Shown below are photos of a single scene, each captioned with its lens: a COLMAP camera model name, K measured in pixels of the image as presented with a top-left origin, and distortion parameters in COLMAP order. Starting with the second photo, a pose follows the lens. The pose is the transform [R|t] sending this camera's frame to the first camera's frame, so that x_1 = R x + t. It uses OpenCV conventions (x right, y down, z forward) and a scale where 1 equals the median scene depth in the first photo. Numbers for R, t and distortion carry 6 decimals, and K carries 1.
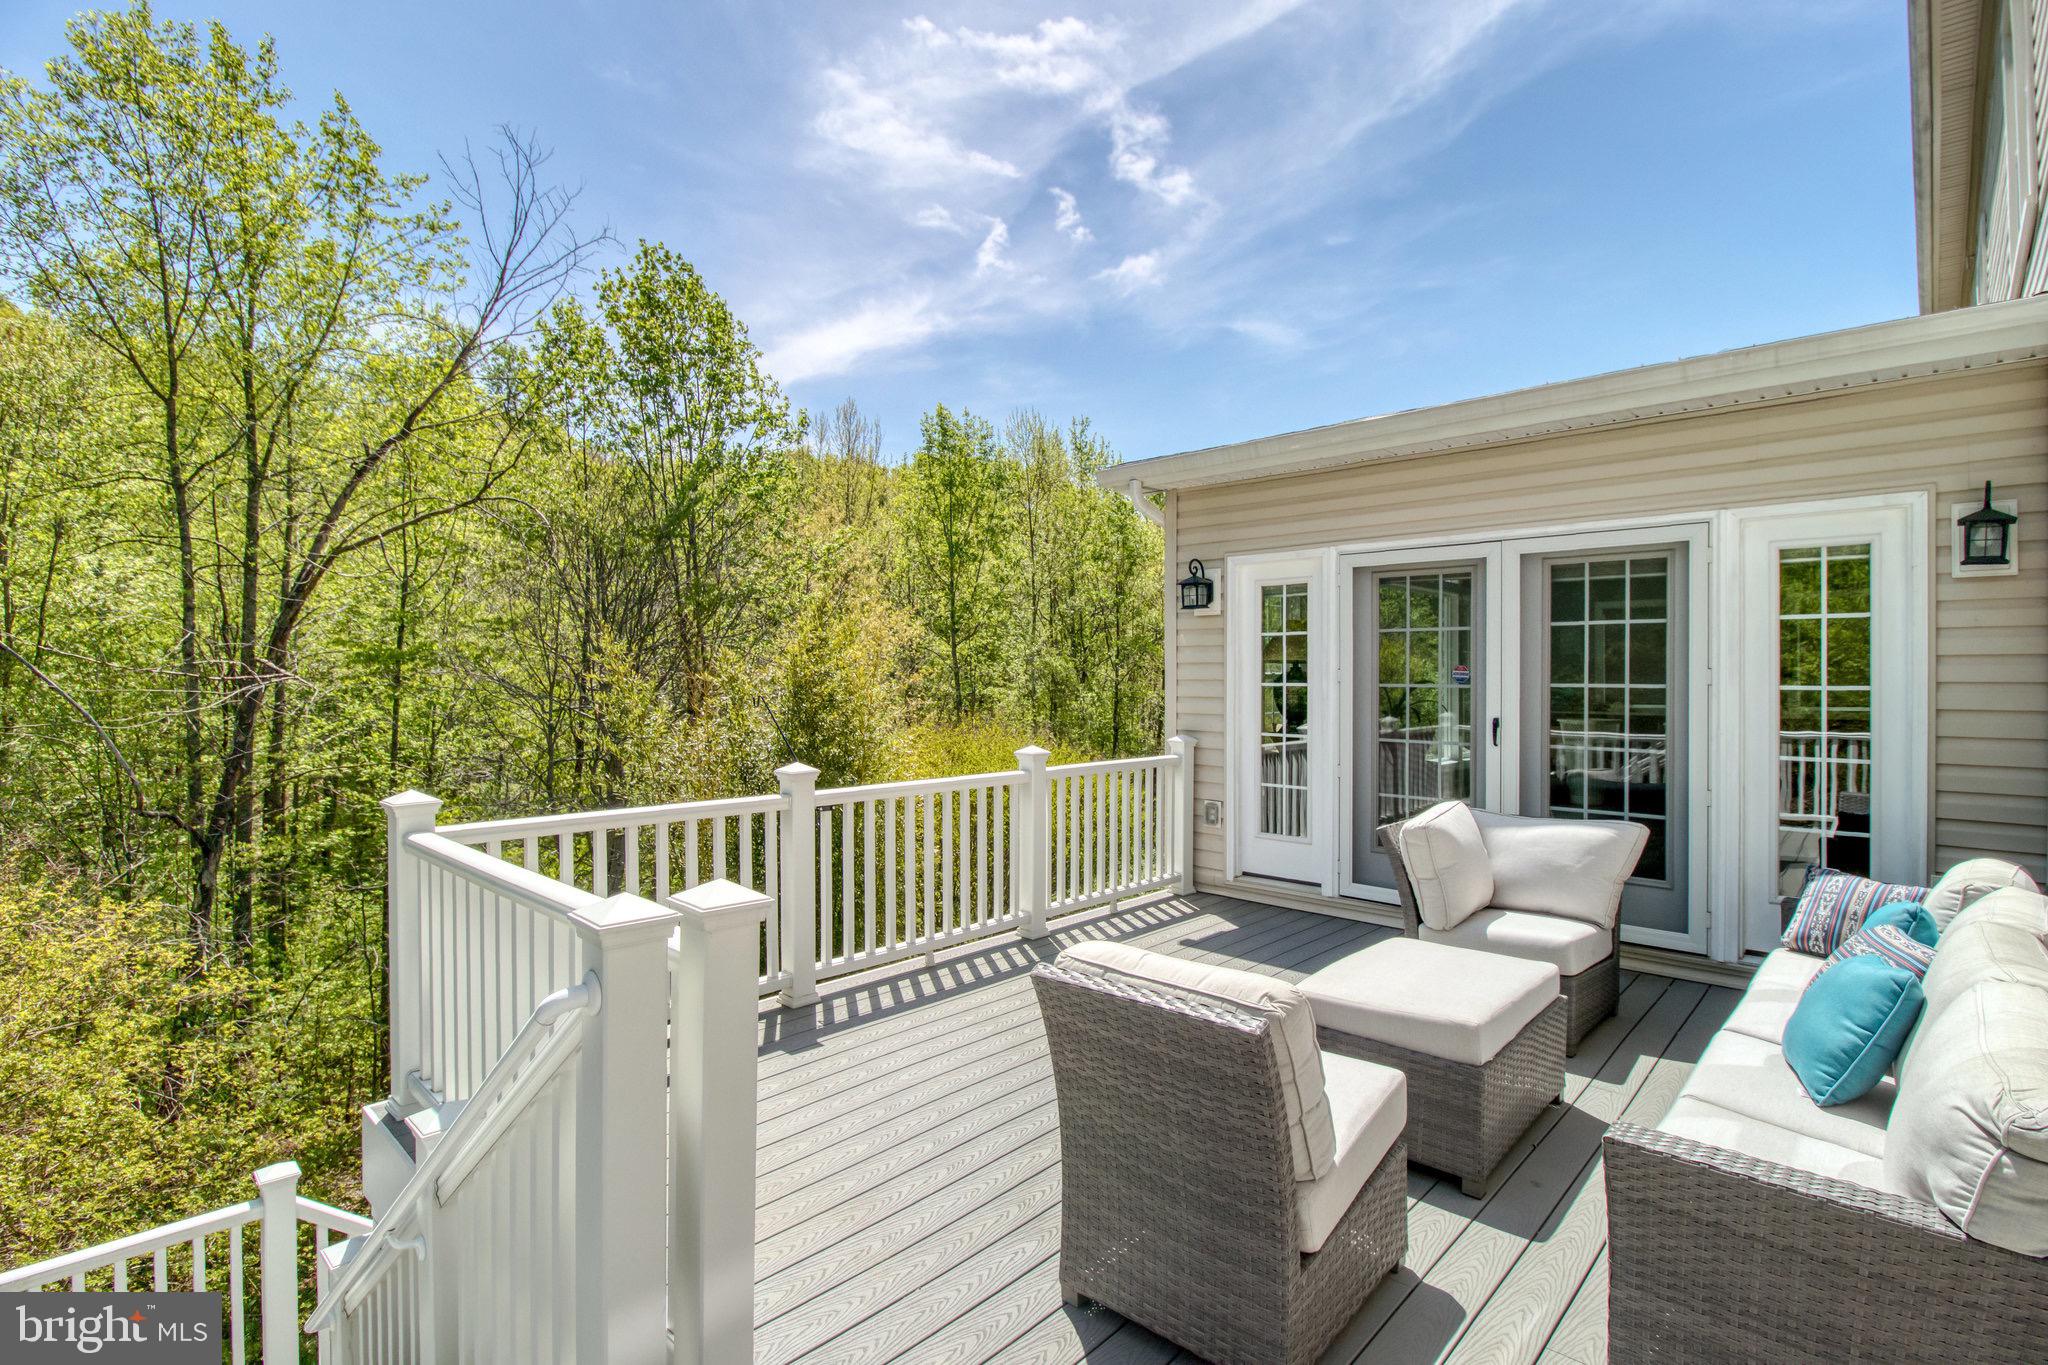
lens RADIAL K [[973.5, 0, 1017.8], [0, 973.5, 686.4], [0, 0, 1]] dist [-0.005148, -0.001209]
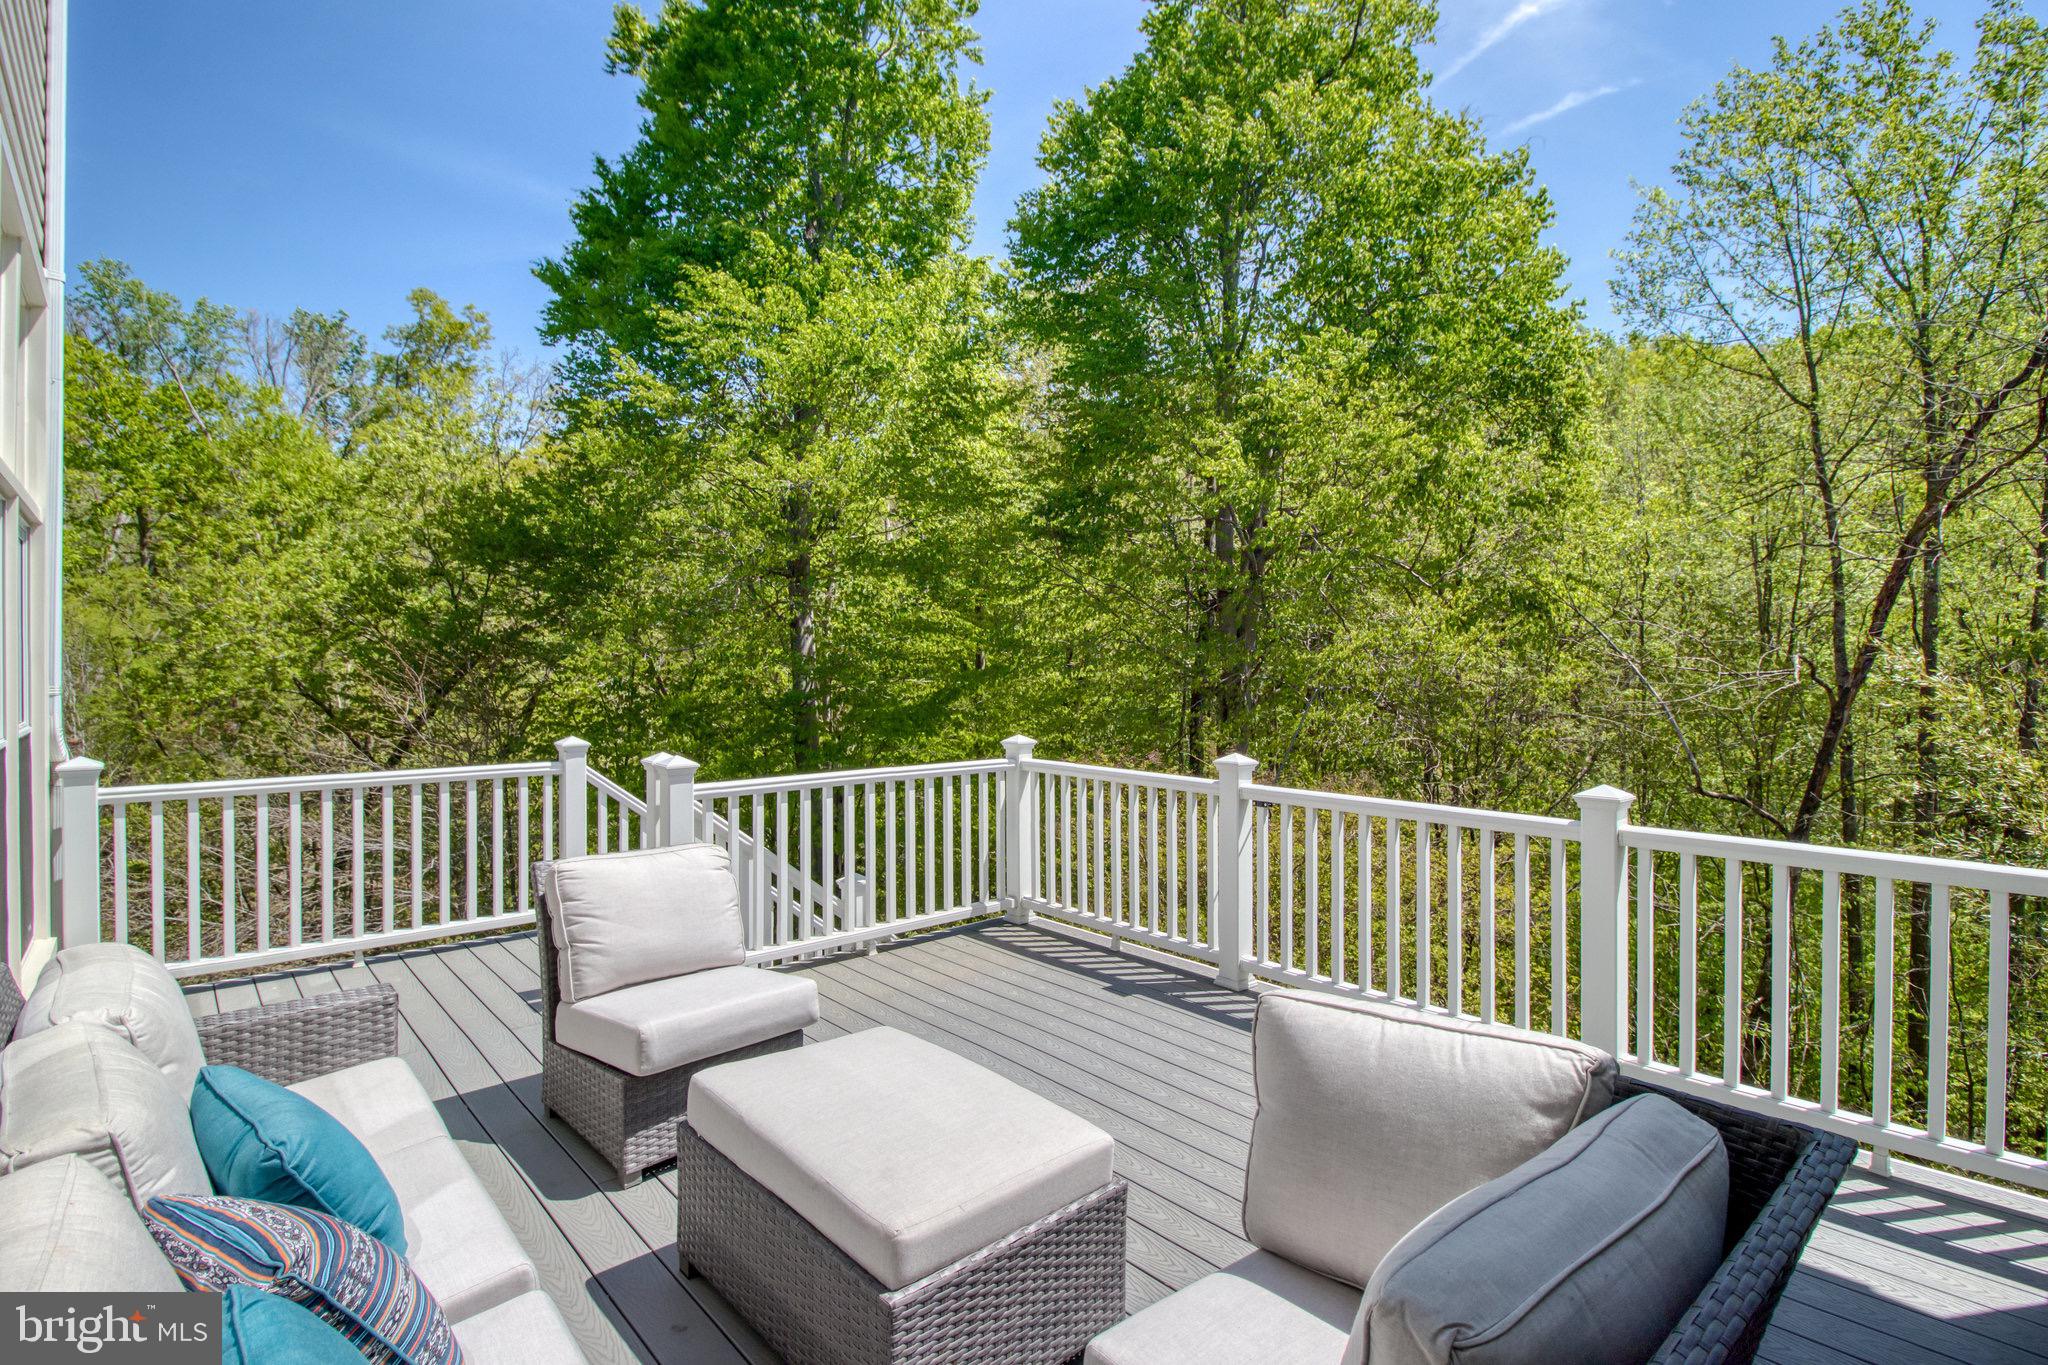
lens RADIAL K [[973.5, 0, 1017.3], [0, 973.5, 677.7], [0, 0, 1]] dist [-0.005148, -0.001209]
pose [[-0.083913, 0.007367, -0.996446, 0.893030], [-0.007576, 0.999939, 0.008031, -0.011702], [0.996444, 0.008223, -0.083852, 0.917779]]
